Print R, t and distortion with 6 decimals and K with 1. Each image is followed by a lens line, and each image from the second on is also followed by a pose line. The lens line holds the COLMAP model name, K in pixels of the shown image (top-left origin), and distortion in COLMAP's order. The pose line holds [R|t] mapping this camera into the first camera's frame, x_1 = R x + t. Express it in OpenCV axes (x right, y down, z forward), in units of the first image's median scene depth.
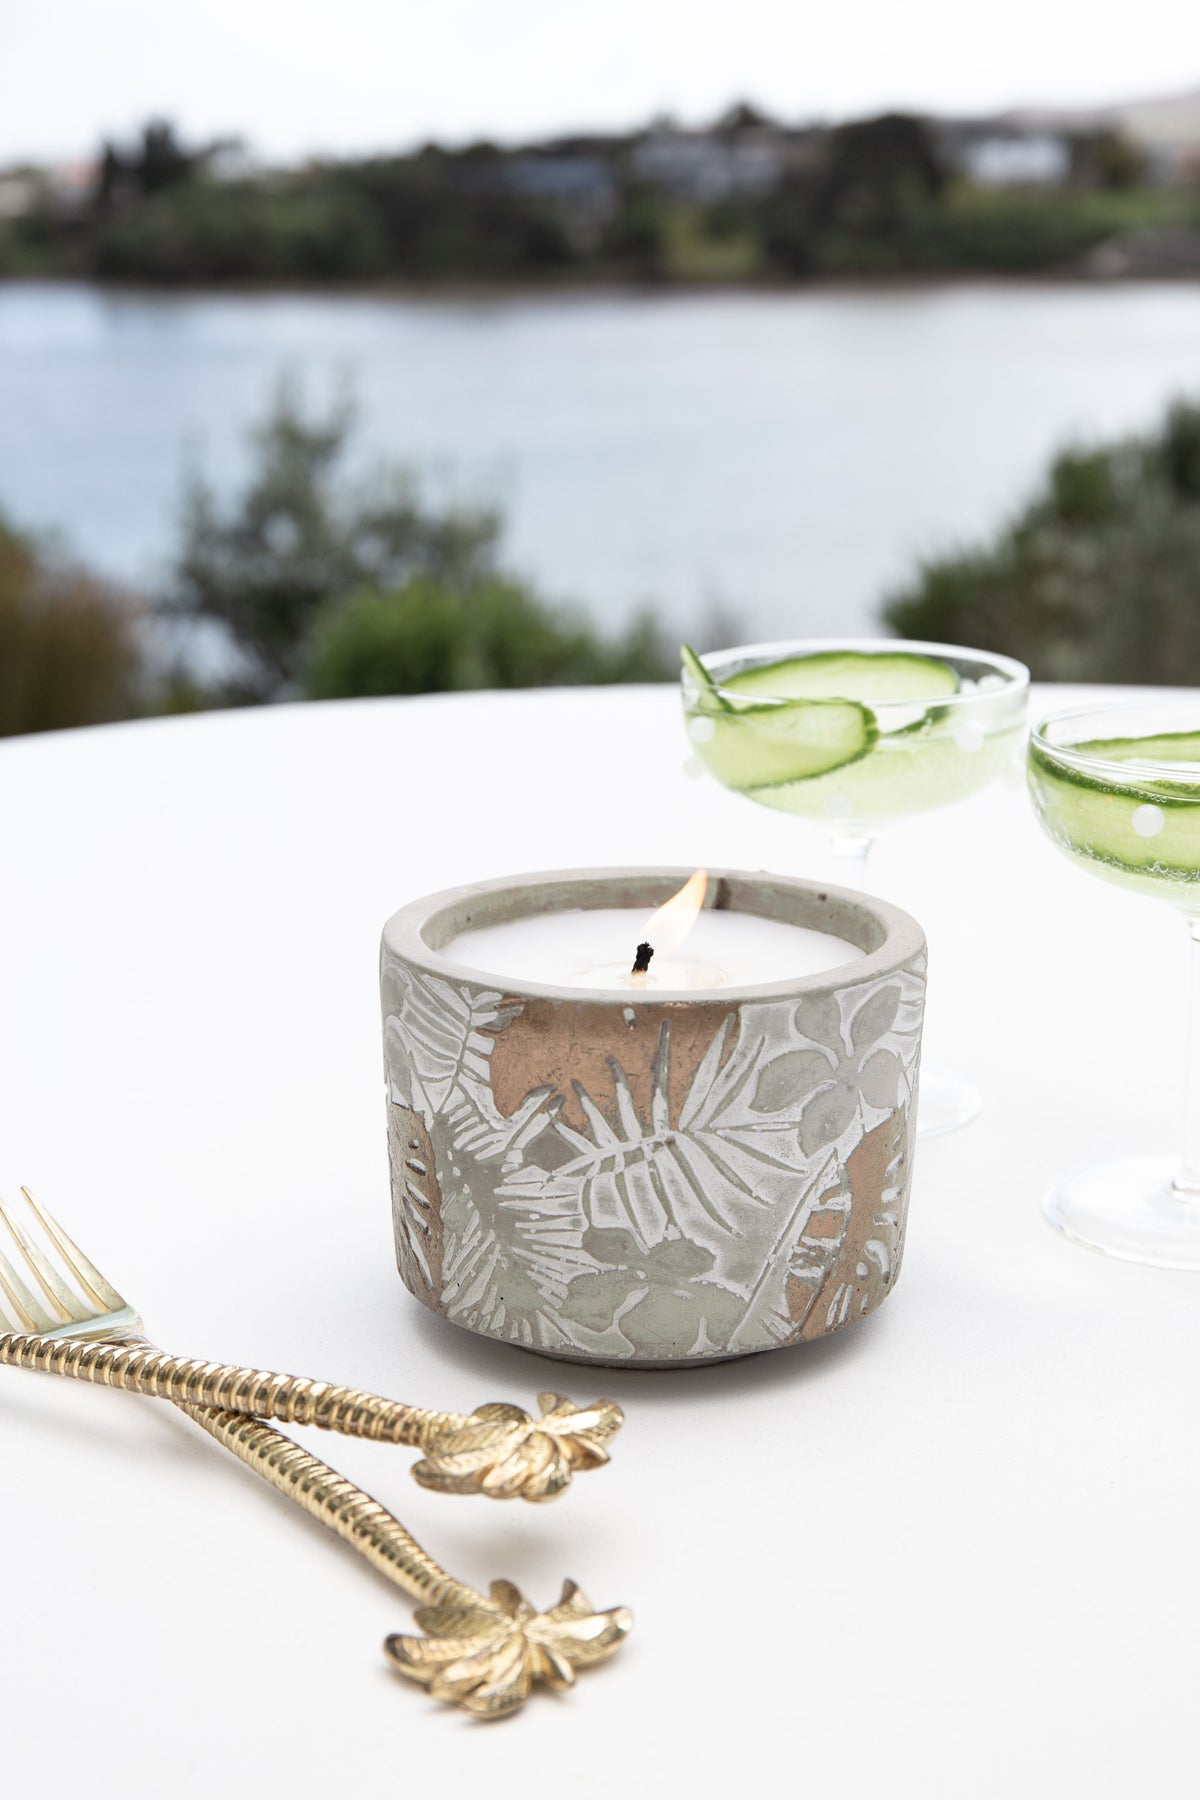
lens RADIAL K [[2764.1, 0, 627.4], [0, 2764.1, 899.2], [0, 0, 1]] dist [0.042904, 0.056983]
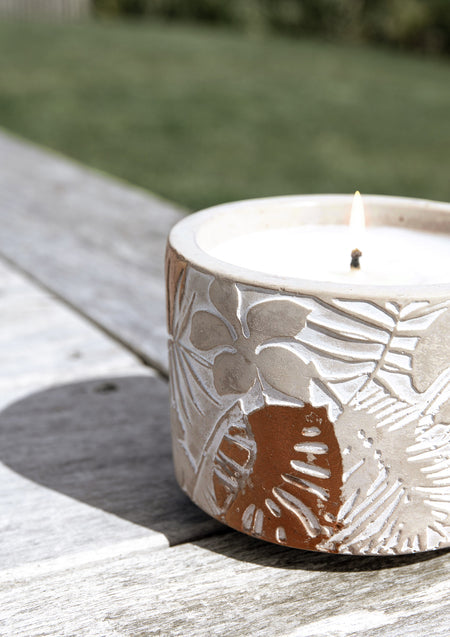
lens RADIAL K [[1247.7, 0, 210.1], [0, 1247.7, 318.8], [0, 0, 1]] dist [-0.002923, 0.064670]
pose [[0.177373, 0.302964, -0.936350, 0.638247], [-0.246699, 0.934746, 0.255712, -0.100768], [0.952721, 0.185641, 0.240540, 0.839409]]
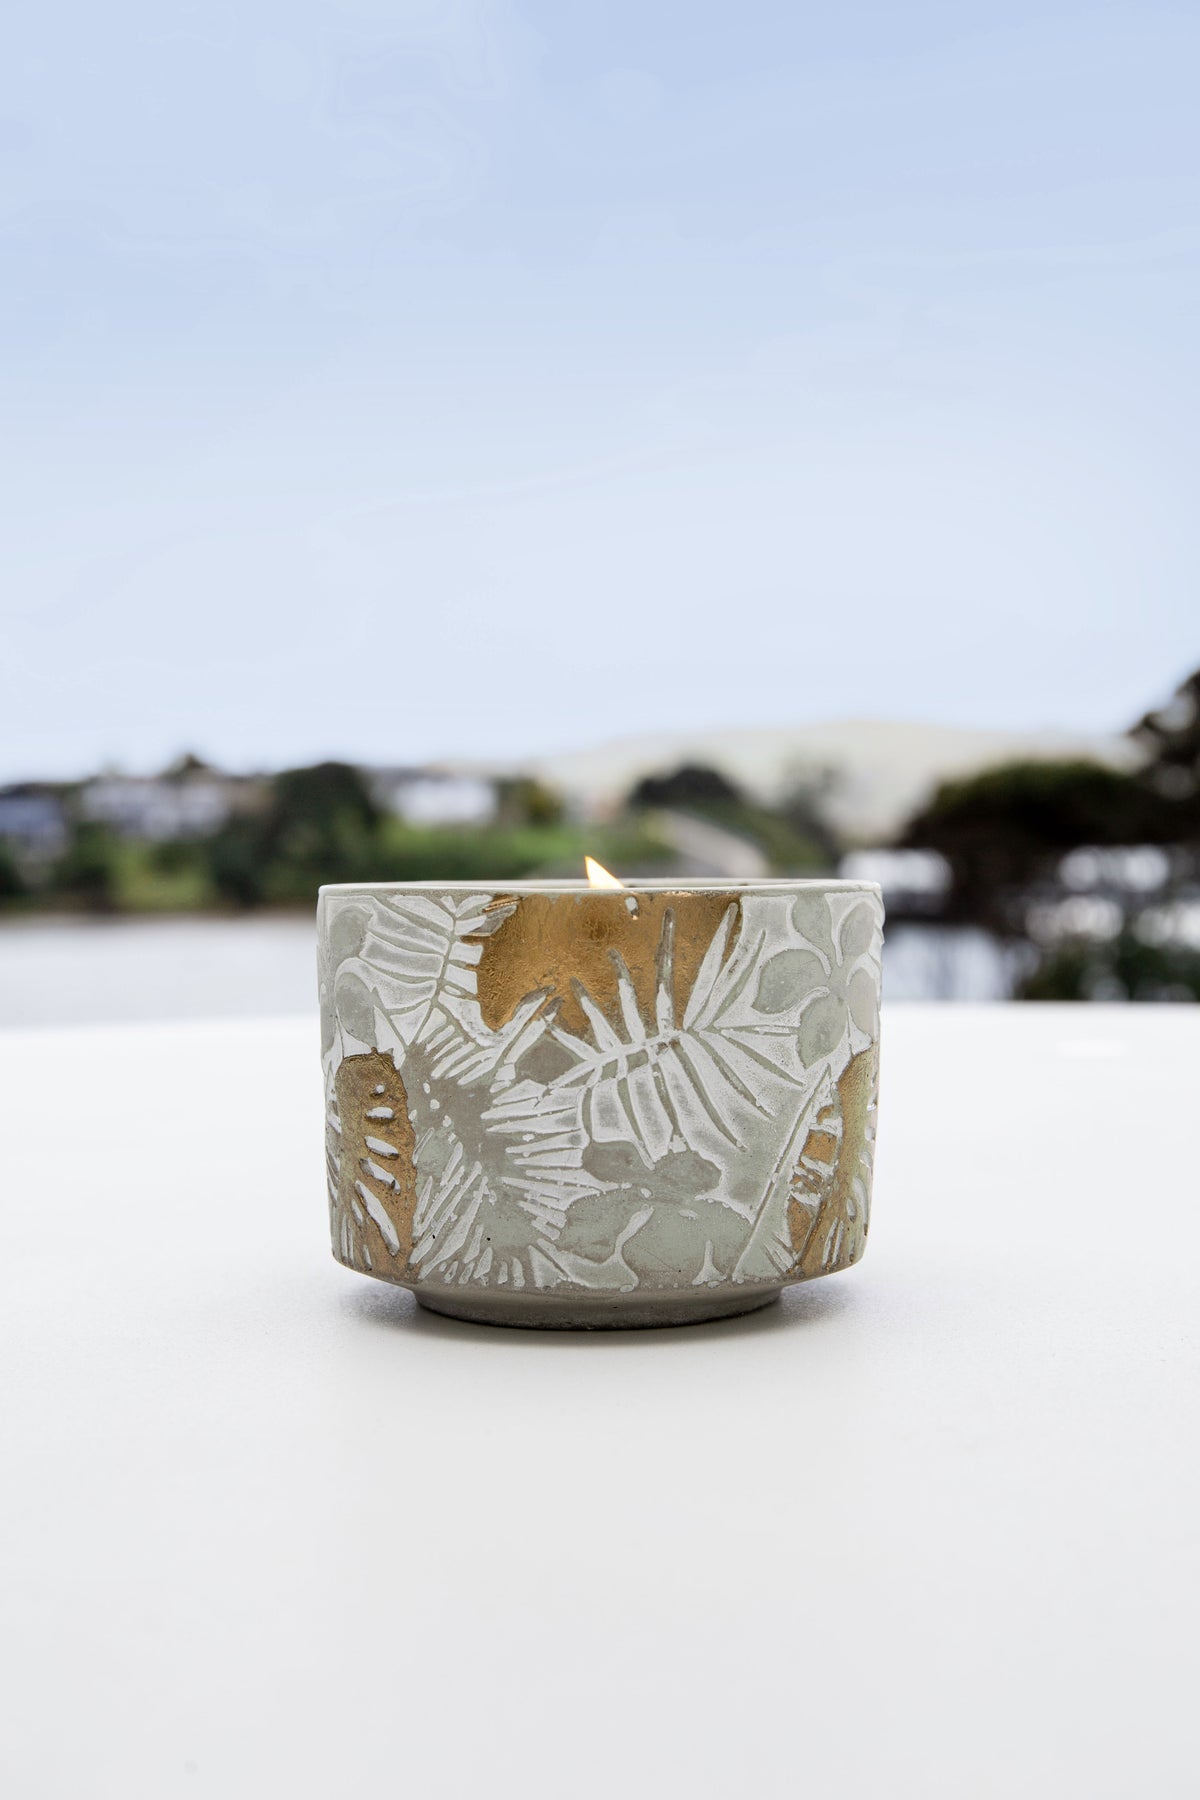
lens RADIAL K [[2764.1, 0, 627.4], [0, 2764.1, 899.2], [0, 0, 1]] dist [0.042904, 0.056983]
pose [[0.980216, -0.014147, 0.197423, -0.184464], [0.056359, 0.976101, -0.209880, 0.234318], [-0.189736, 0.216855, 0.957588, 0.079588]]
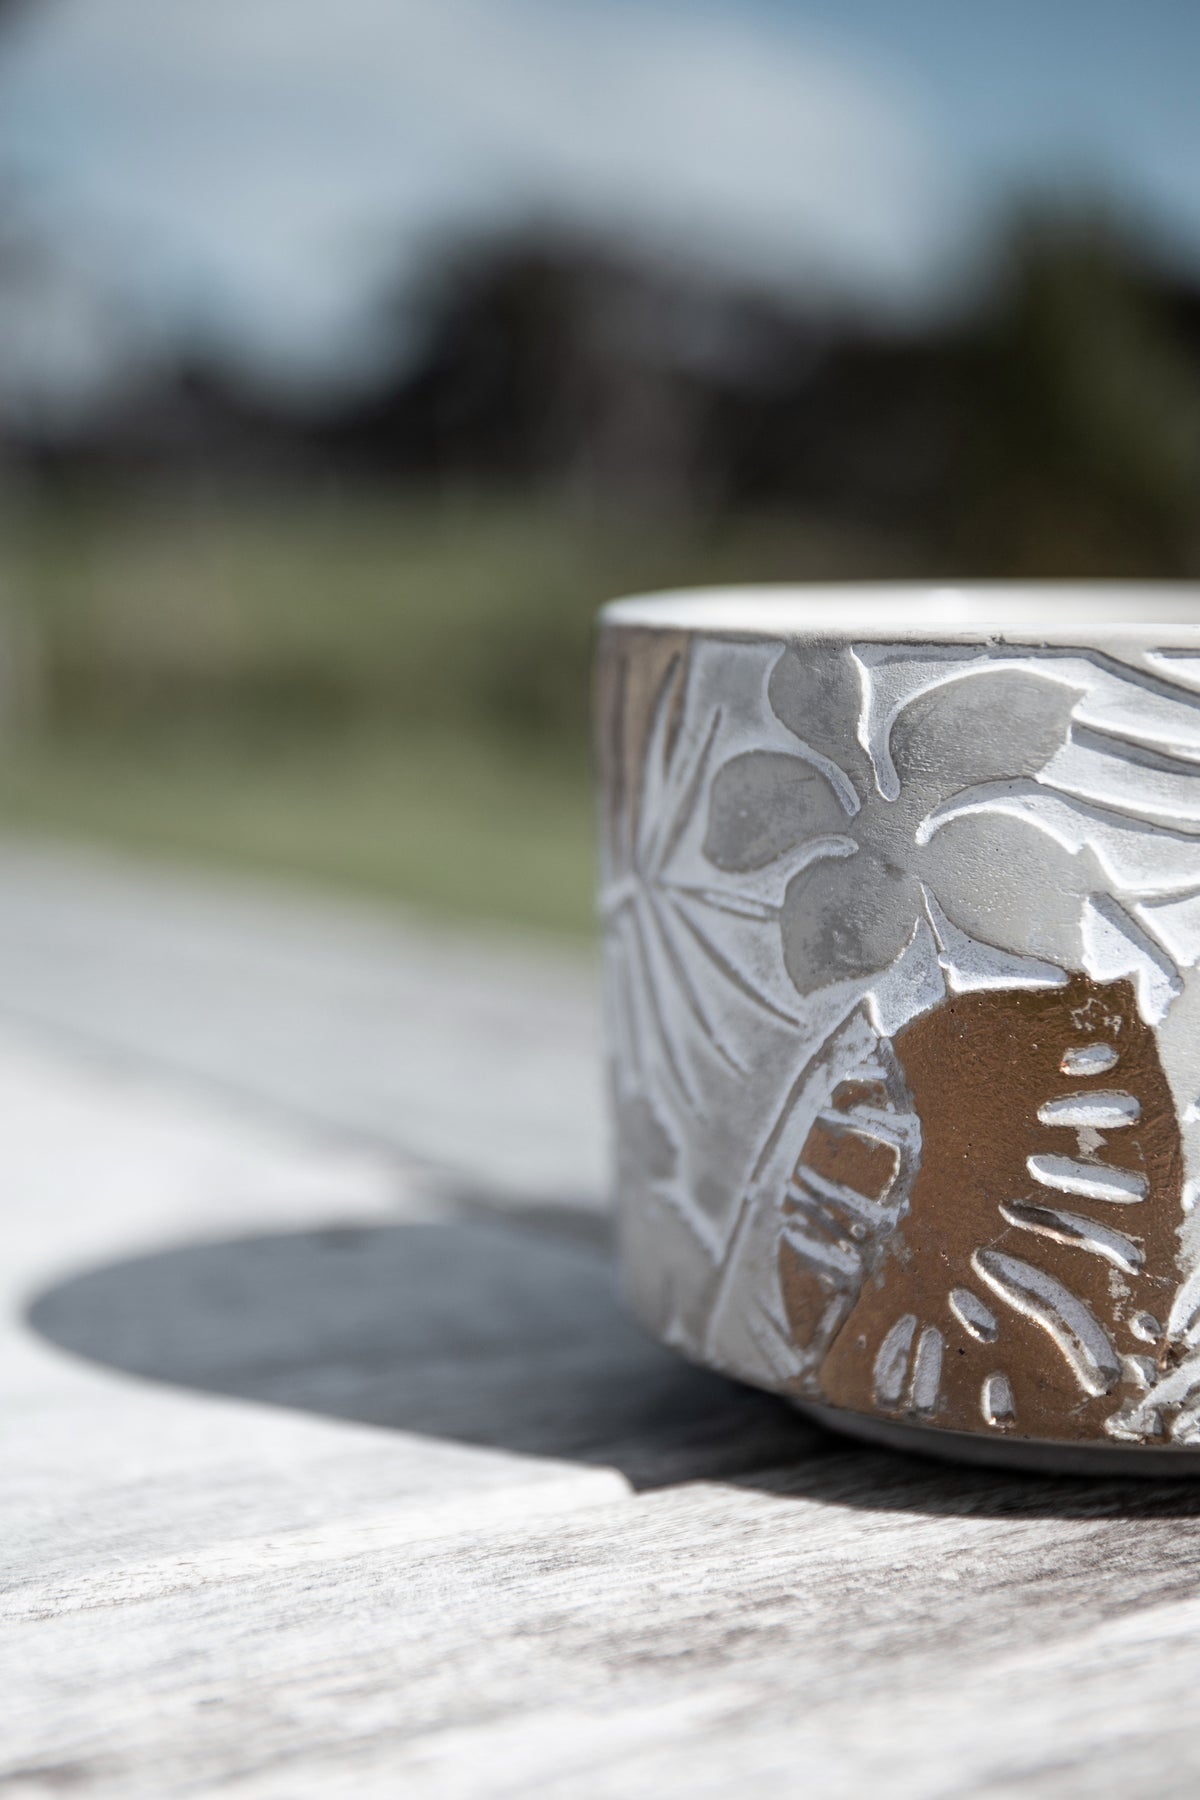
lens RADIAL K [[3199.2, 0, 600.0], [0, 3199.2, 900.0], [0, 0, 1]] dist [0.005311, 0.081608]
pose [[0.267988, 0.111397, -0.956960, 0.586649], [-0.233493, 0.971189, 0.047666, 0.059348], [0.934700, 0.210670, 0.286278, 0.805796]]
